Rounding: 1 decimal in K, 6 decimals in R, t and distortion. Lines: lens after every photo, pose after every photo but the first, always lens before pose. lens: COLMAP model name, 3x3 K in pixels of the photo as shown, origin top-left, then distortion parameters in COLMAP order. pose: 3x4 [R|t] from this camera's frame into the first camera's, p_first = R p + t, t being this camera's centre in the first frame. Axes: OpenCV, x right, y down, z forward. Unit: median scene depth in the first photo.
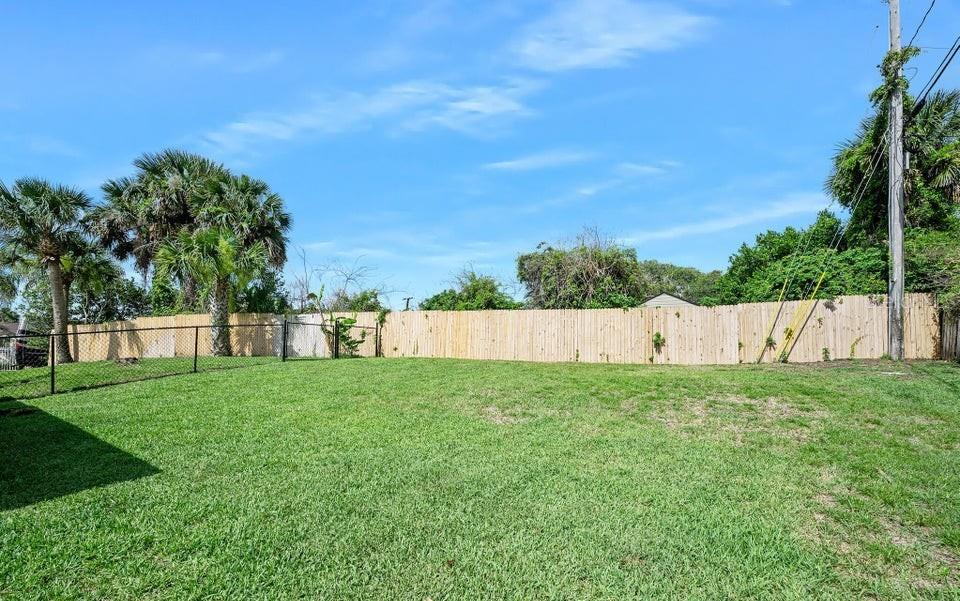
lens RADIAL K [[391.4, 0, 489.4], [0, 391.4, 357.9], [0, 0, 1]] dist [0.000069, -0.000123]
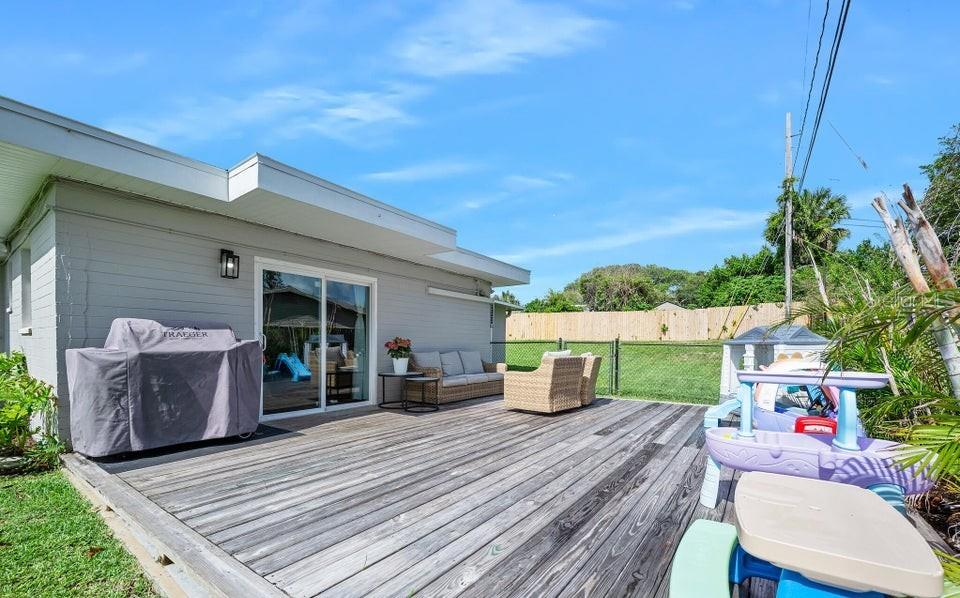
lens RADIAL K [[391.4, 0, 468.1], [0, 391.4, 355.6], [0, 0, 1]] dist [0.000069, -0.000123]
pose [[0.999566, -0.019384, -0.022163, -0.429483], [0.020222, 0.999064, 0.038235, -0.004150], [0.021401, -0.038667, 0.999023, -0.820300]]
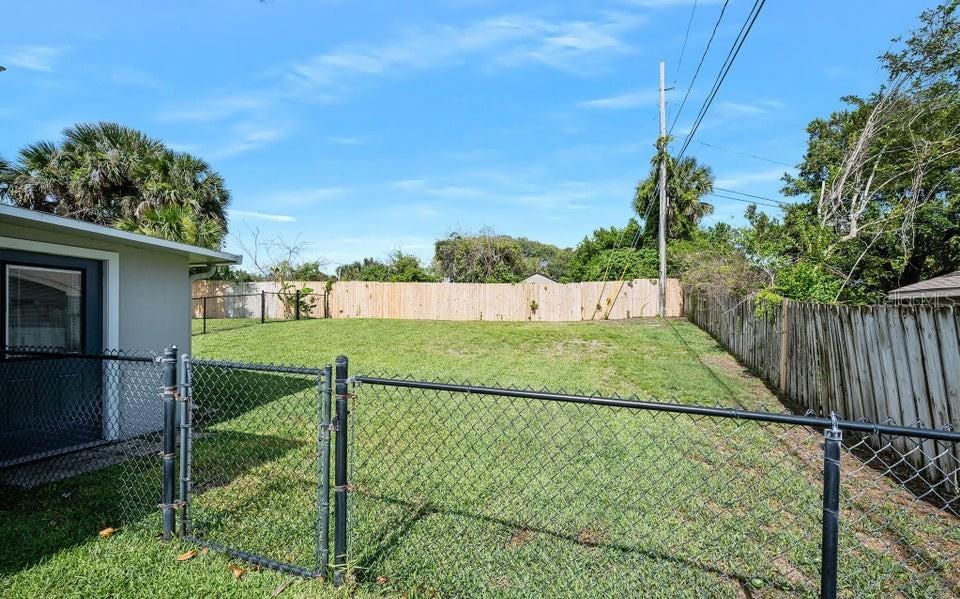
lens RADIAL K [[391.4, 0, 465.8], [0, 391.4, 321.5], [0, 0, 1]] dist [0.000069, -0.000123]
pose [[0.965018, -0.013290, 0.261845, -0.200726], [0.007201, 0.999681, 0.024200, -0.020135], [-0.262083, -0.021468, 0.964806, -0.356449]]
